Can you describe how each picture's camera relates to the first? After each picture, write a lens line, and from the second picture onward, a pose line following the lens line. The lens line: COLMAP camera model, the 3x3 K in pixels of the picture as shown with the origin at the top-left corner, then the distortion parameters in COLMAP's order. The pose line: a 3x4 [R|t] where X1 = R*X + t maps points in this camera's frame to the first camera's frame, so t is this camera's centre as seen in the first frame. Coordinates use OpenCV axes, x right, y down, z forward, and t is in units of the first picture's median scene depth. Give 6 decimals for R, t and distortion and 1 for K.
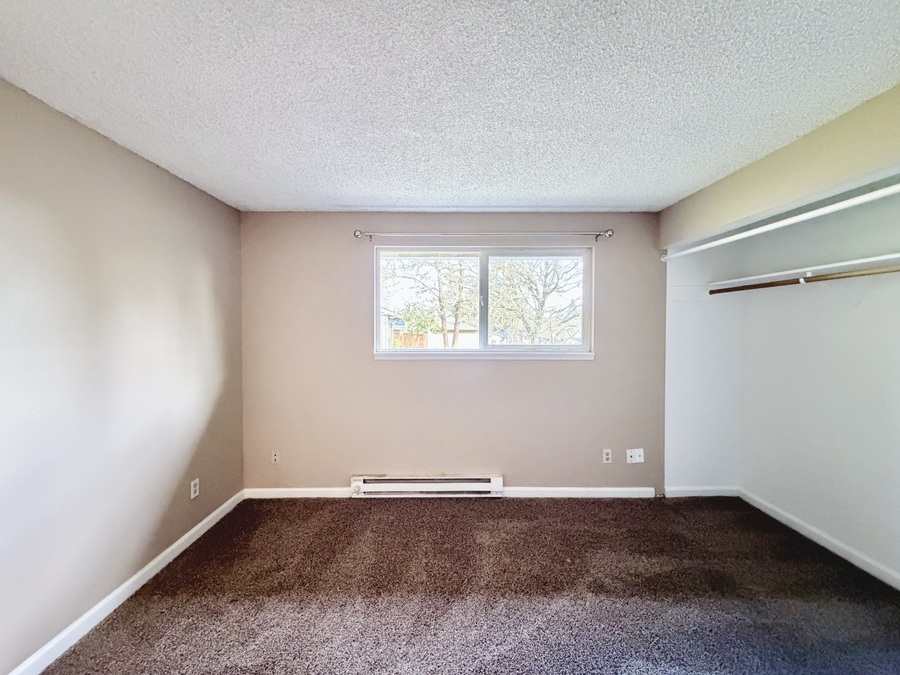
lens RADIAL K [[358.9, 0, 444.8], [0, 358.9, 339.4], [0, 0, 1]] dist [-0.000963, 0.000658]
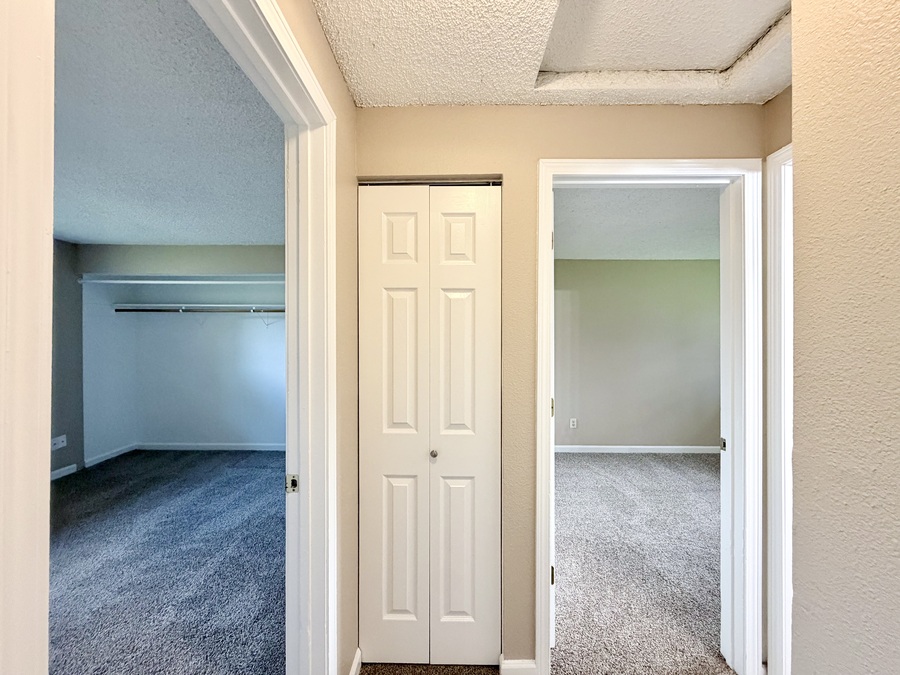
lens RADIAL K [[358.9, 0, 448.7], [0, 358.9, 334.9], [0, 0, 1]] dist [-0.000963, 0.000658]
pose [[0.015645, -0.002392, 0.999875, -0.660524], [0.034324, 0.999409, 0.001853, 0.008912], [-0.999288, 0.034291, 0.015718, -0.337822]]
